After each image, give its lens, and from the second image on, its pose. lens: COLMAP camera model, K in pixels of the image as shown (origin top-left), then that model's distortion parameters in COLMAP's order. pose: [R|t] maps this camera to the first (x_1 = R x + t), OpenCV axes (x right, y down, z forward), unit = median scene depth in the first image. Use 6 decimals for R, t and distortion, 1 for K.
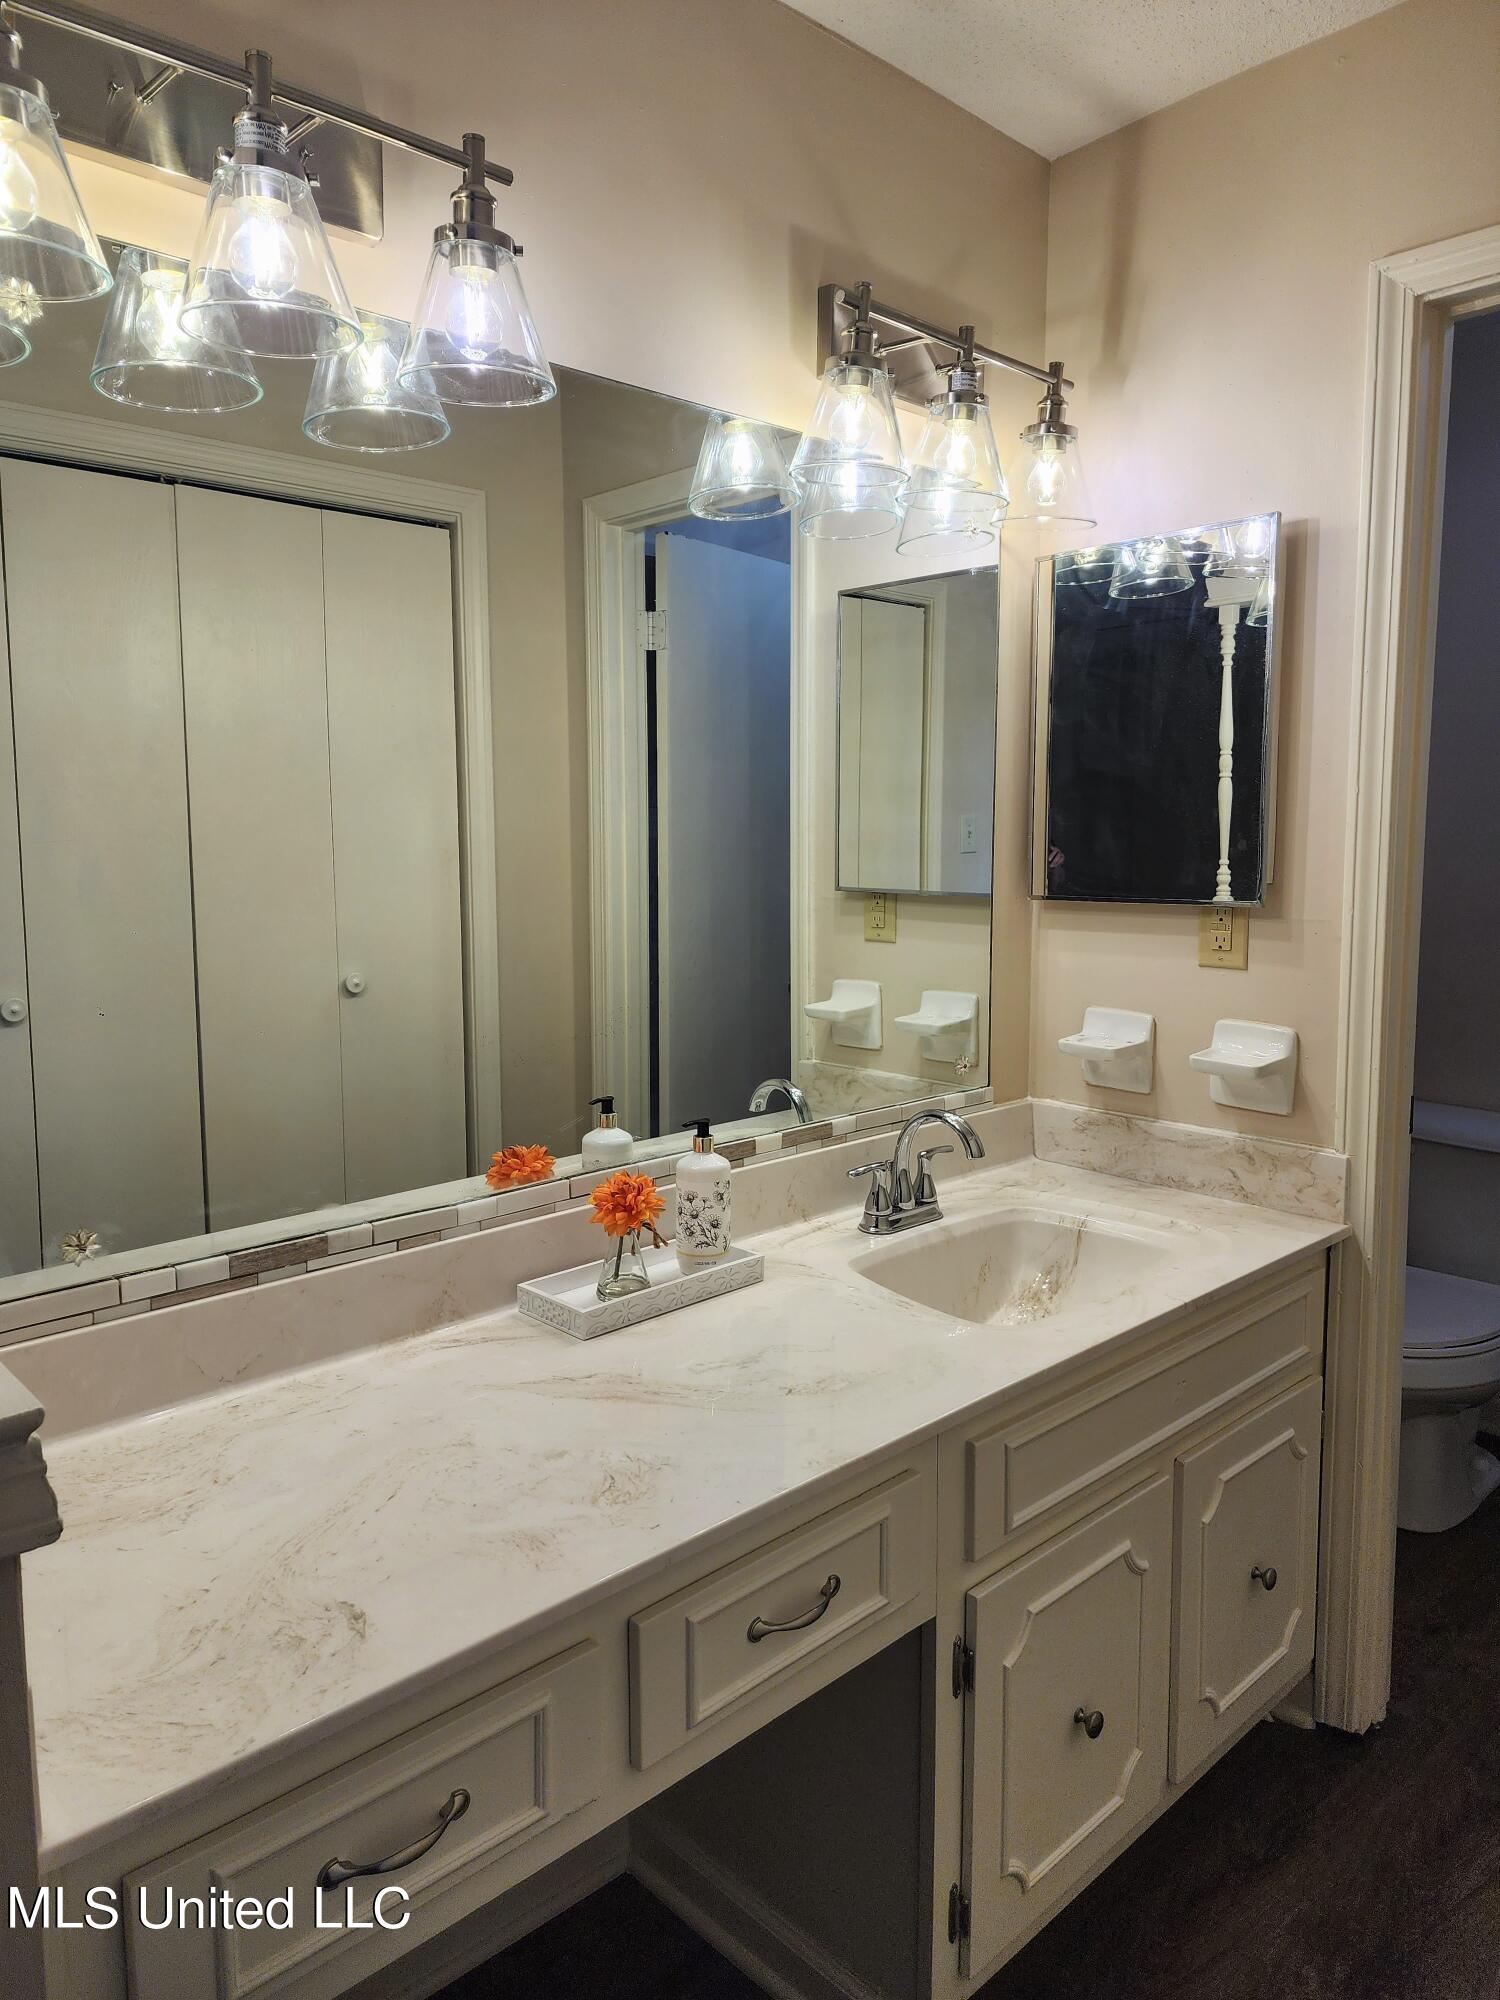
lens RADIAL K [[1358.2, 0, 789.1], [0, 1358.2, 986.8], [0, 0, 1]] dist [0.075660, -0.079745]
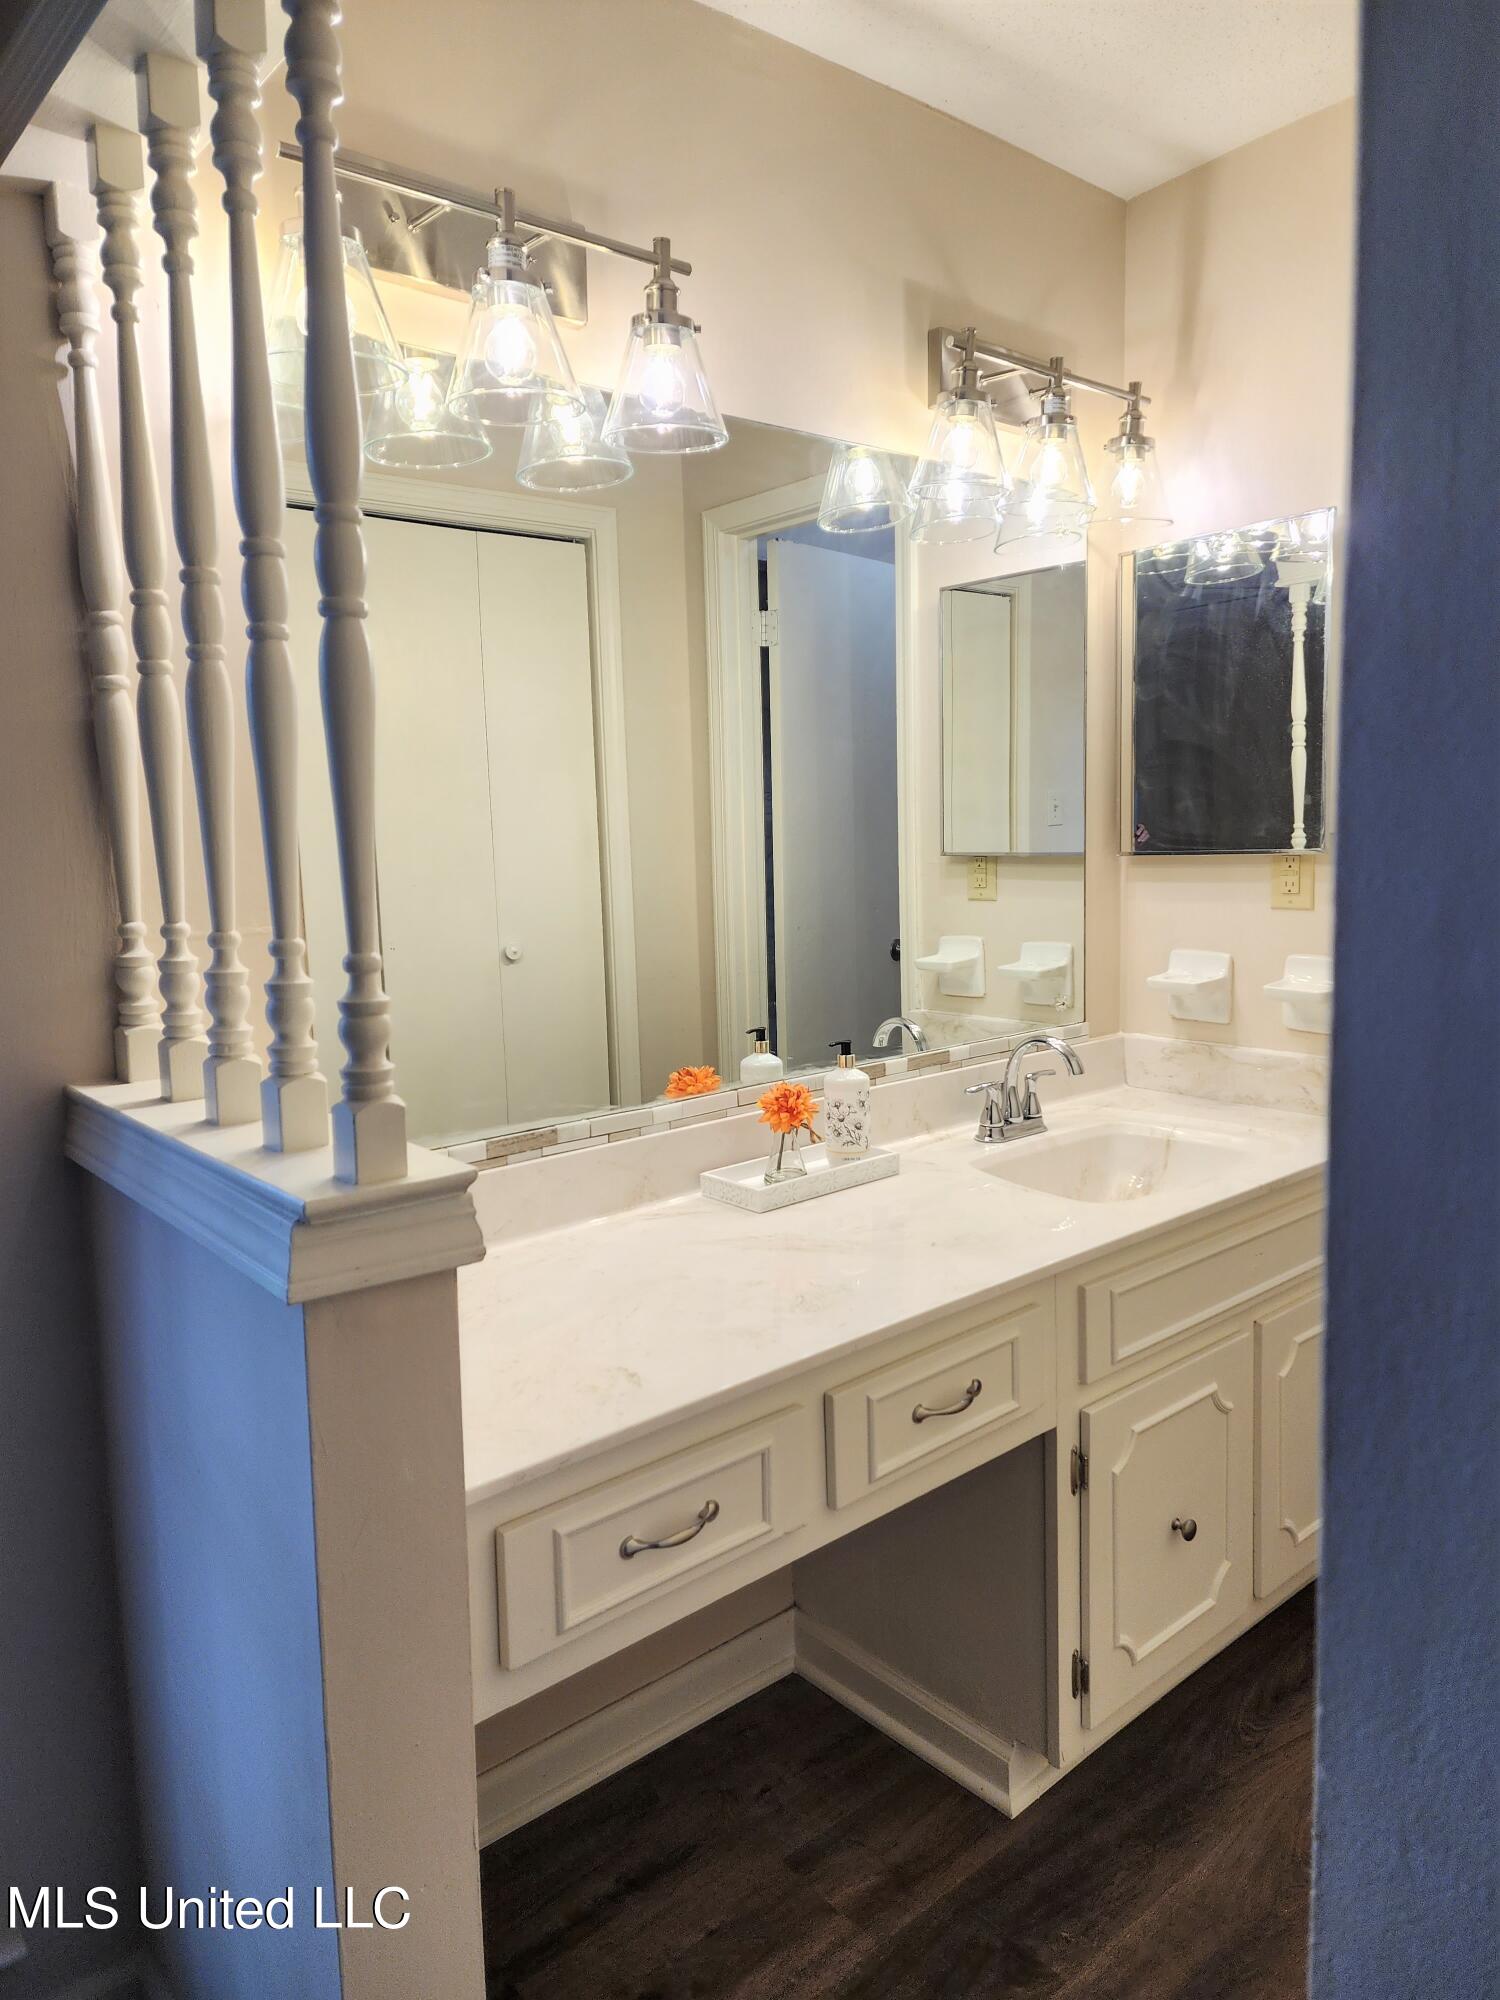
lens RADIAL K [[1358.2, 0, 789.1], [0, 1358.2, 986.8], [0, 0, 1]] dist [0.075660, -0.079745]
pose [[0.998275, -0.018989, -0.055552, -0.041268], [0.019357, 0.999794, 0.006087, 0.037822], [0.055425, -0.007152, 0.998437, -0.172007]]
